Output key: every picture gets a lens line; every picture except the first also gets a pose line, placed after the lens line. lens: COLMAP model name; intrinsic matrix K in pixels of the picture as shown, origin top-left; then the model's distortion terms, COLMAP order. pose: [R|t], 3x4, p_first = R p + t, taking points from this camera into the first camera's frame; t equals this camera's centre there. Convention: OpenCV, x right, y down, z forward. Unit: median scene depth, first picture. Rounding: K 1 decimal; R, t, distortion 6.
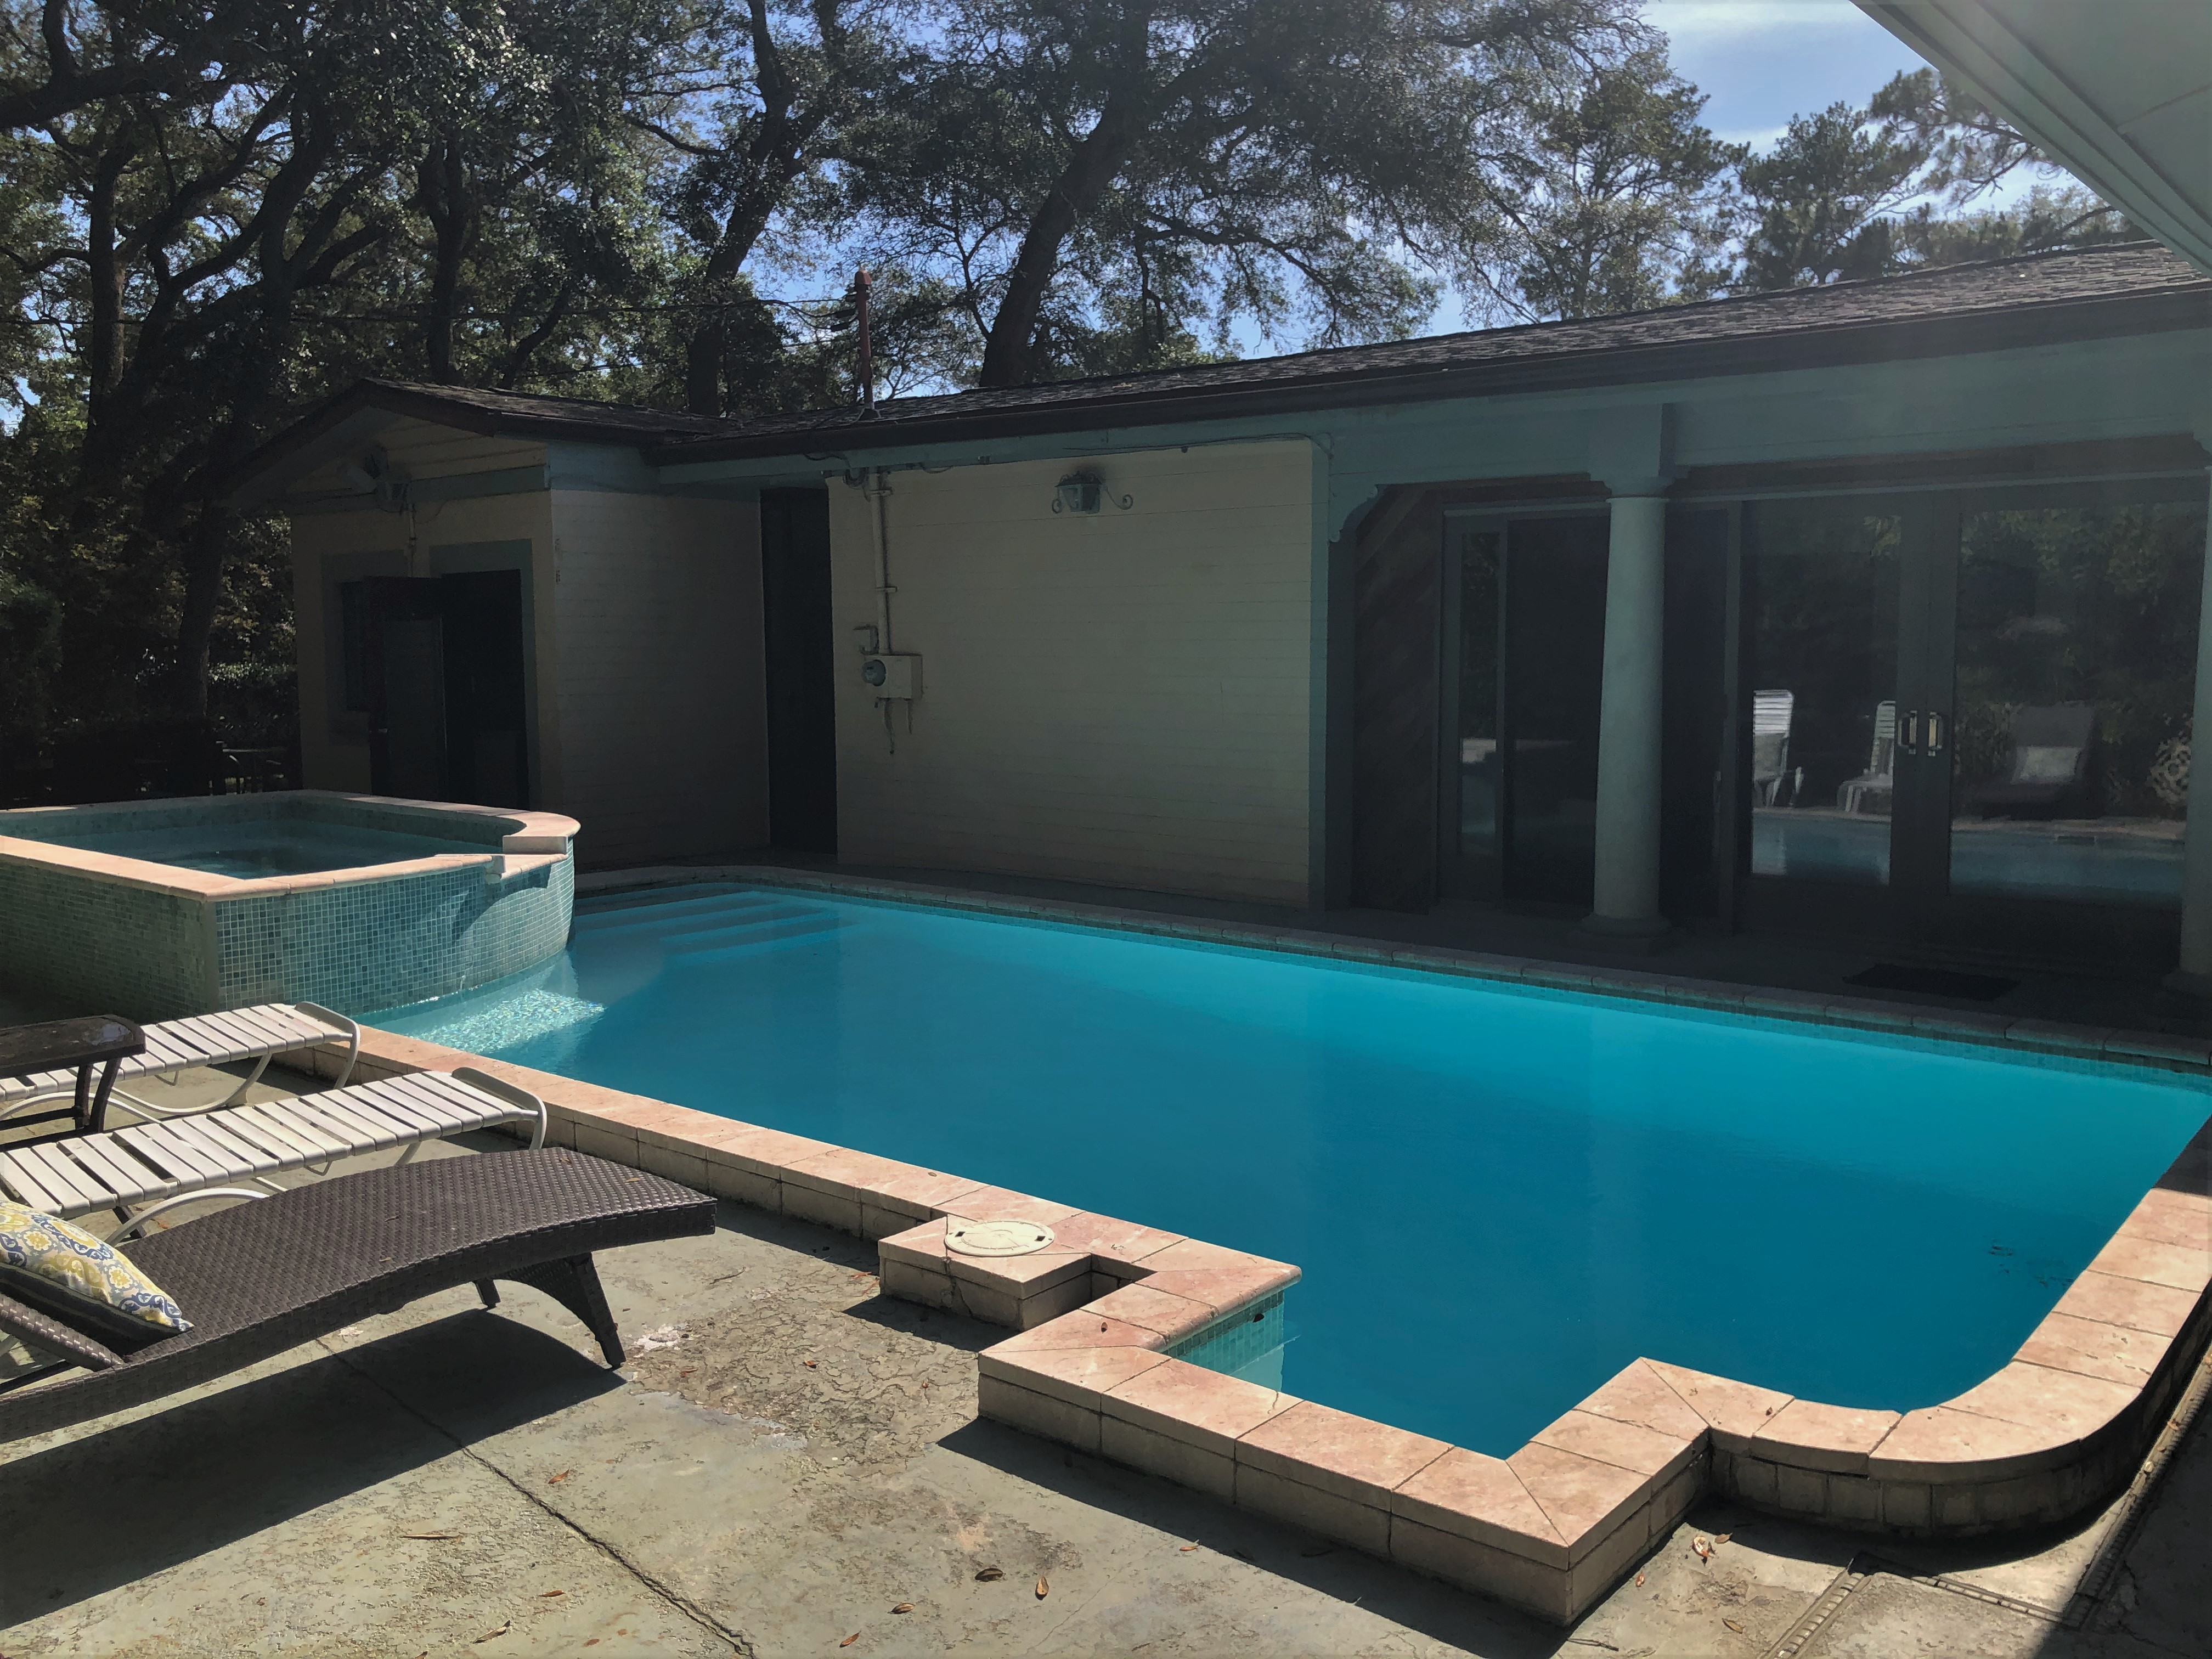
lens RADIAL K [[1811.1, 0, 1111.9], [0, 1811.1, 830.4], [0, 0, 1]] dist [0.029441, -0.031284]
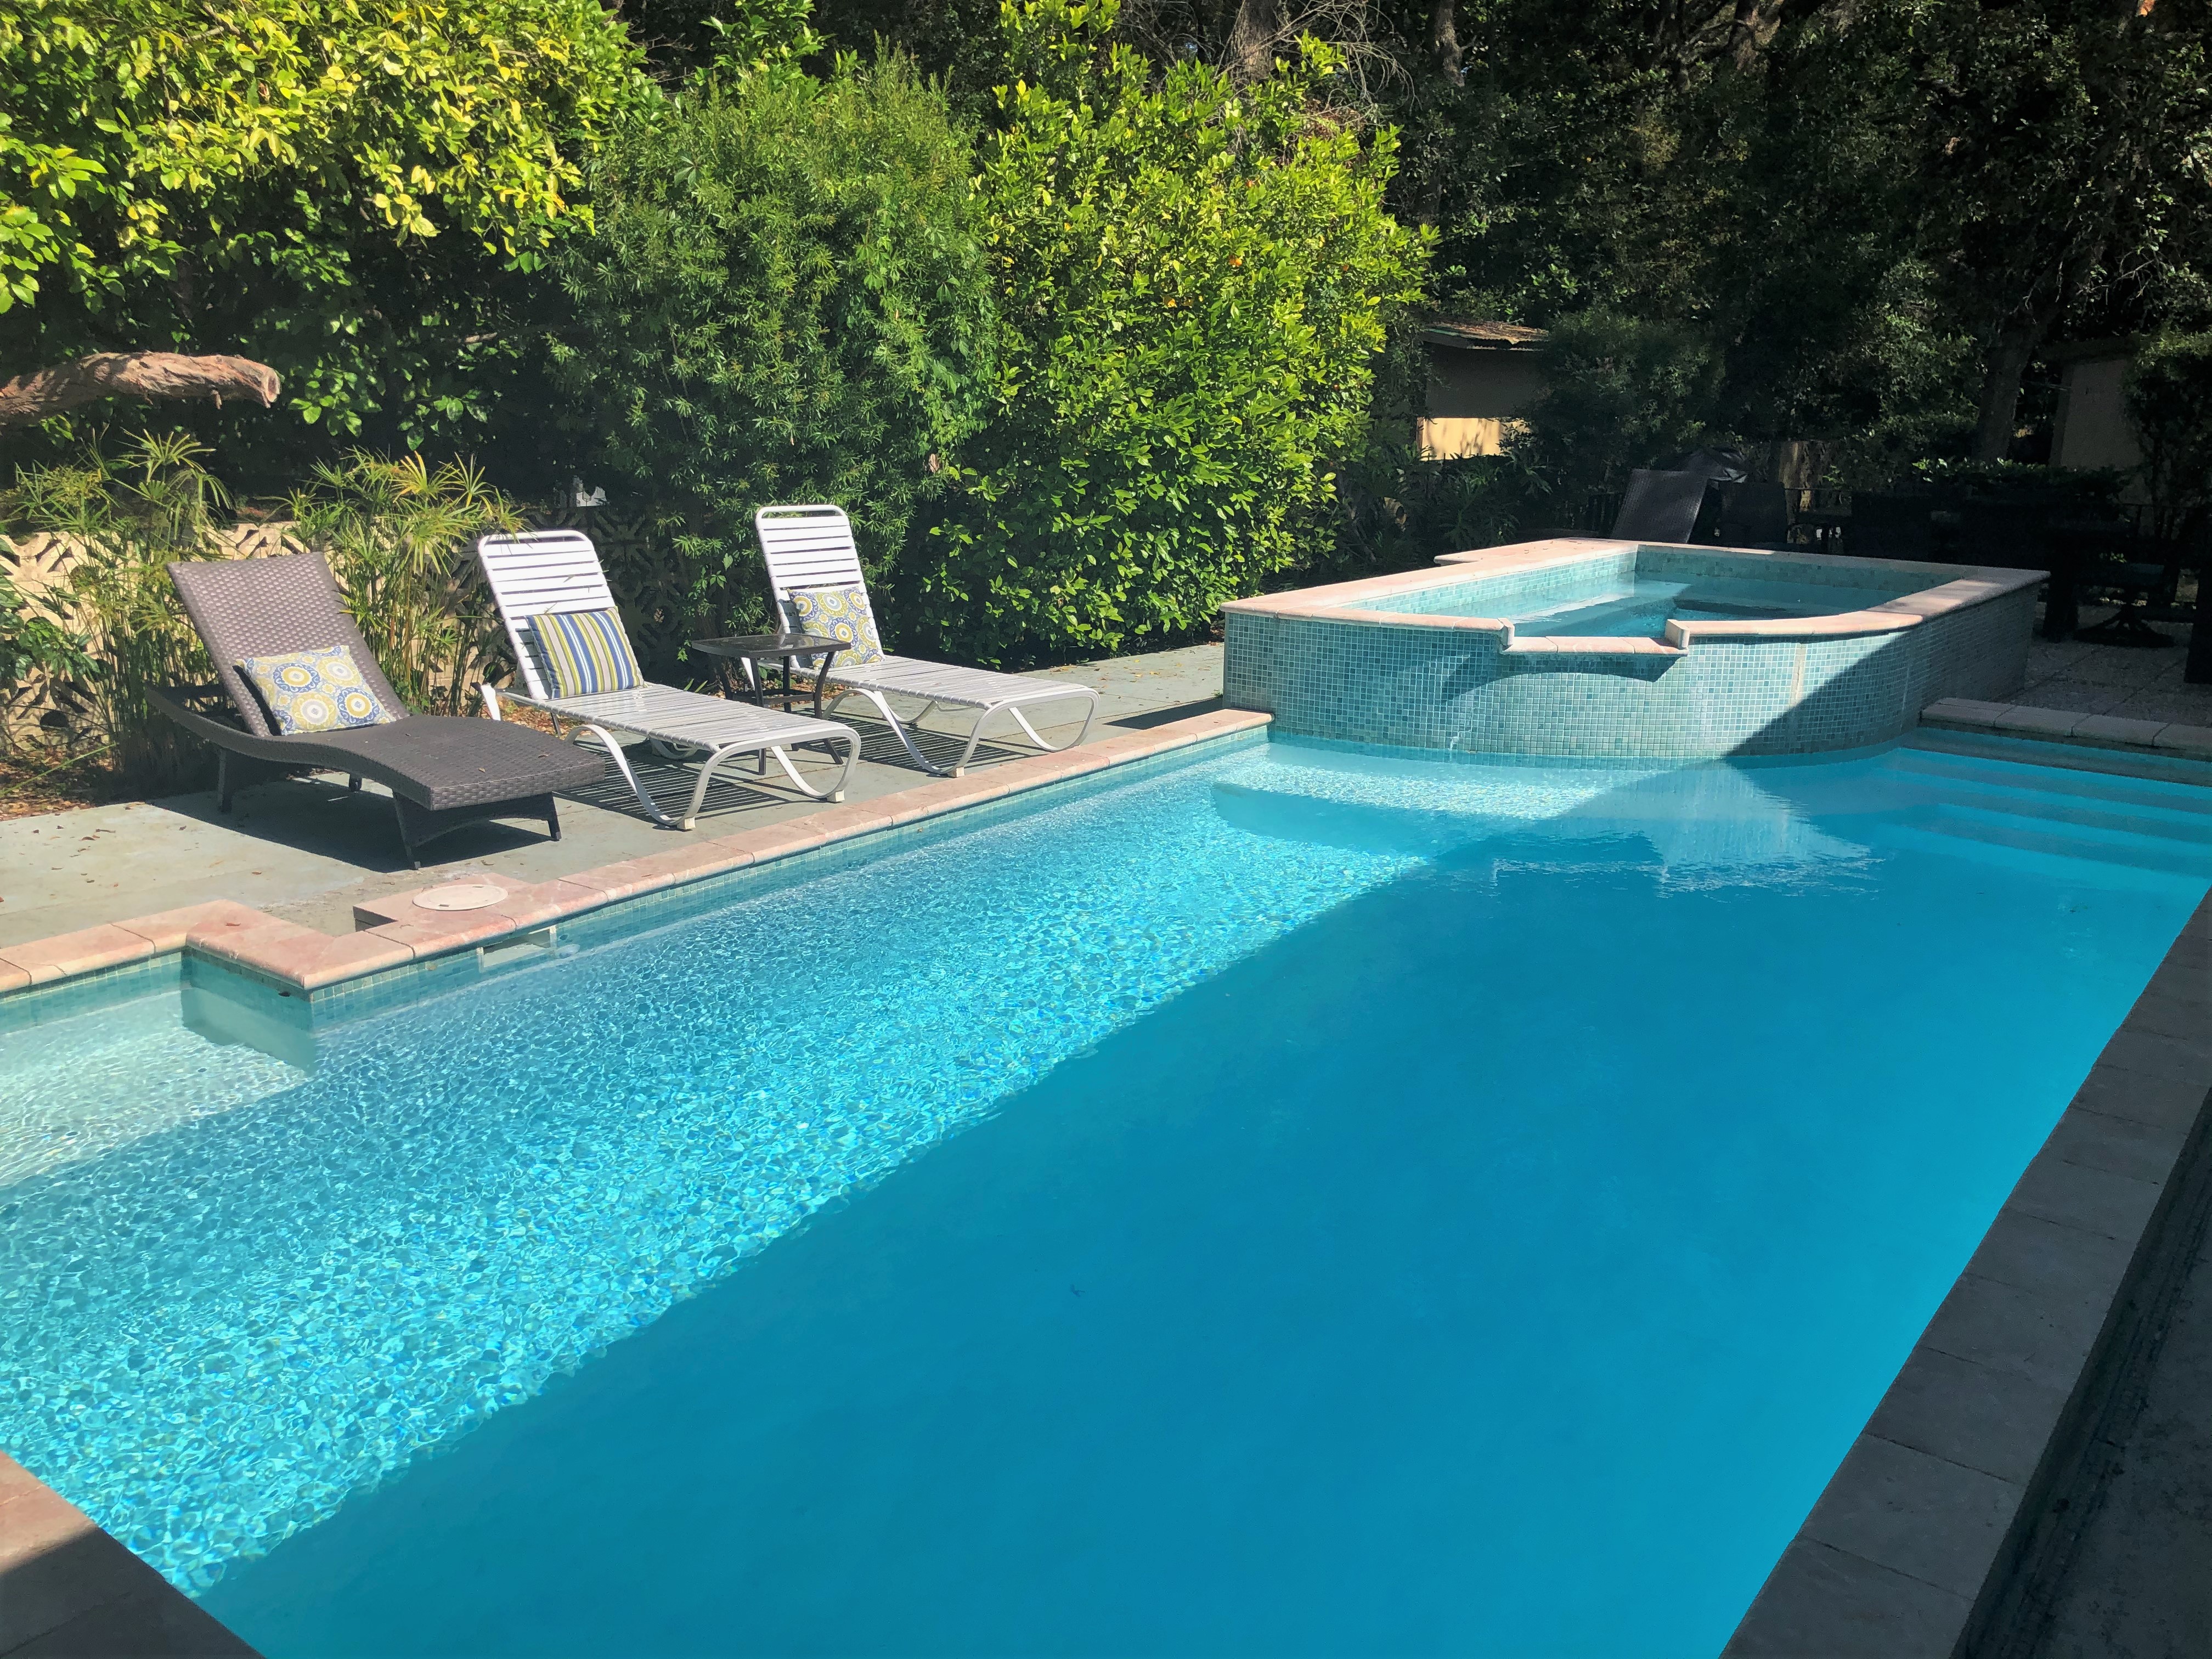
lens RADIAL K [[1811.1, 0, 1105.1], [0, 1811.1, 835.1], [0, 0, 1]] dist [0.029441, -0.031284]
pose [[0.043150, 0.258576, -0.965027, 0.587777], [-0.122472, 0.960010, 0.251755, -0.092427], [0.991534, 0.107325, 0.073093, 0.694180]]
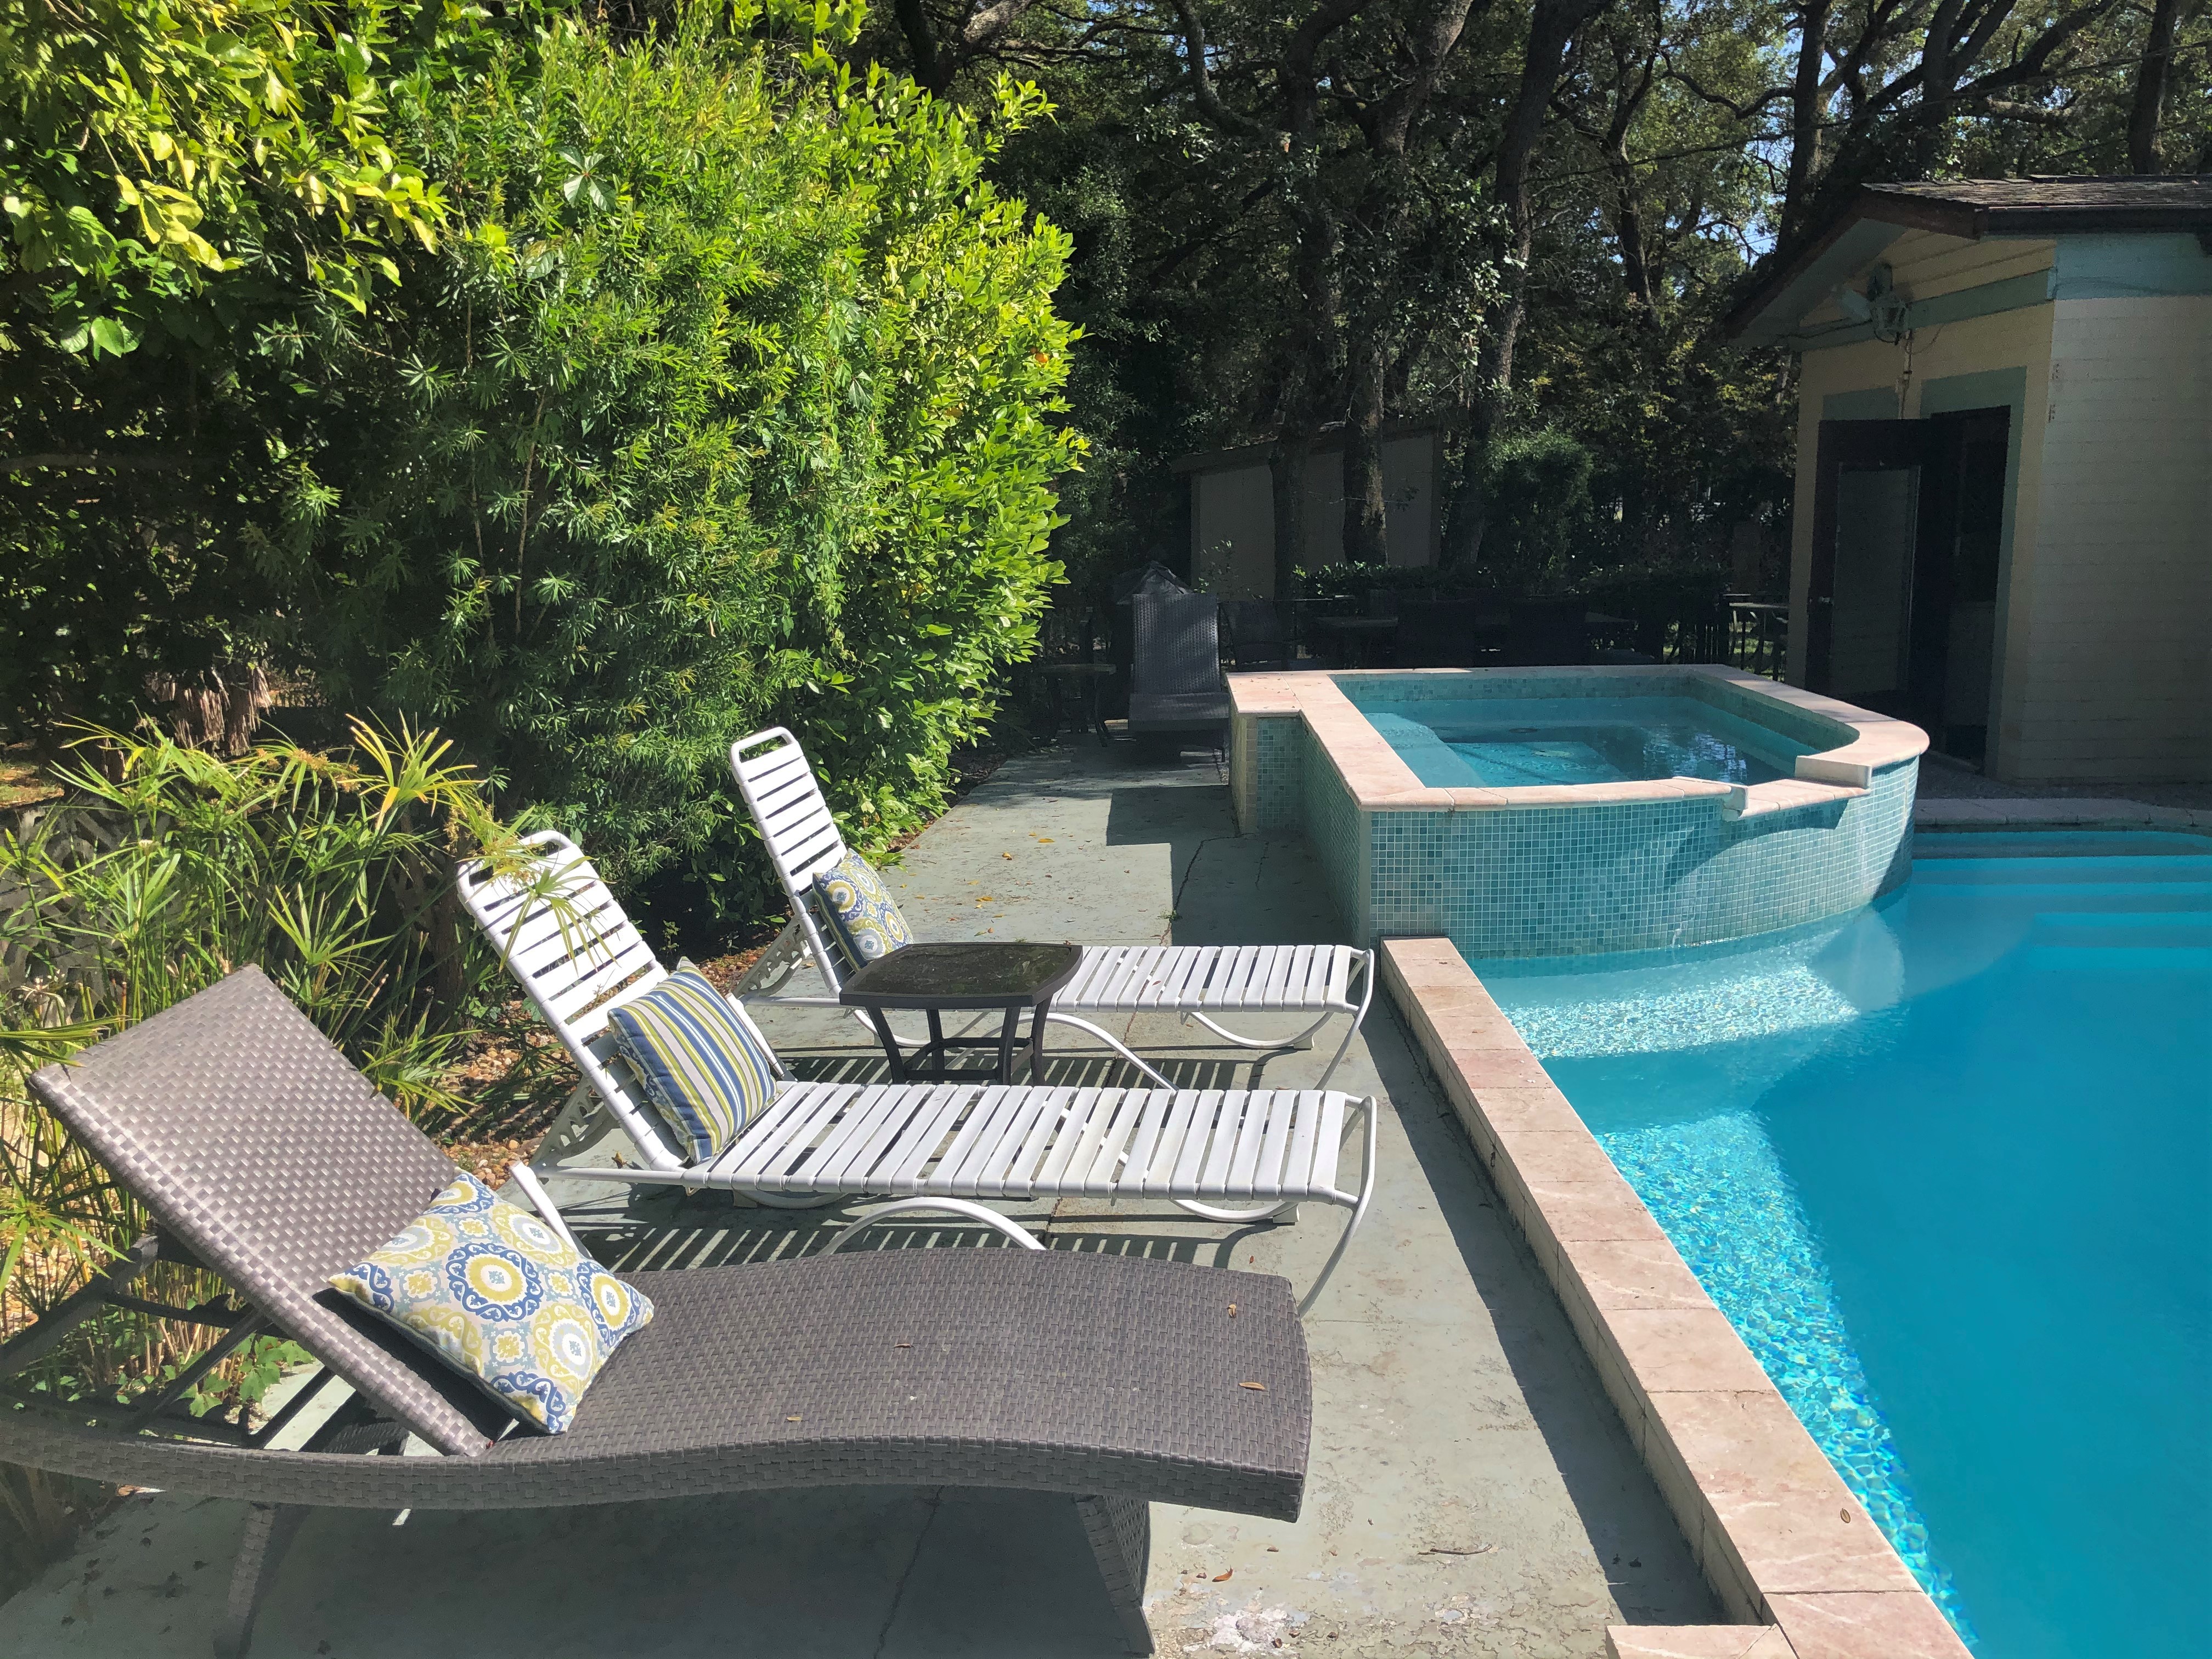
lens RADIAL K [[1811.1, 0, 1104.3], [0, 1811.1, 824.5], [0, 0, 1]] dist [0.029441, -0.031284]
pose [[0.630774, 0.141577, -0.762942, 0.092682], [-0.072871, 0.989677, 0.123405, -0.046014], [0.772537, -0.022244, 0.634580, 0.264589]]
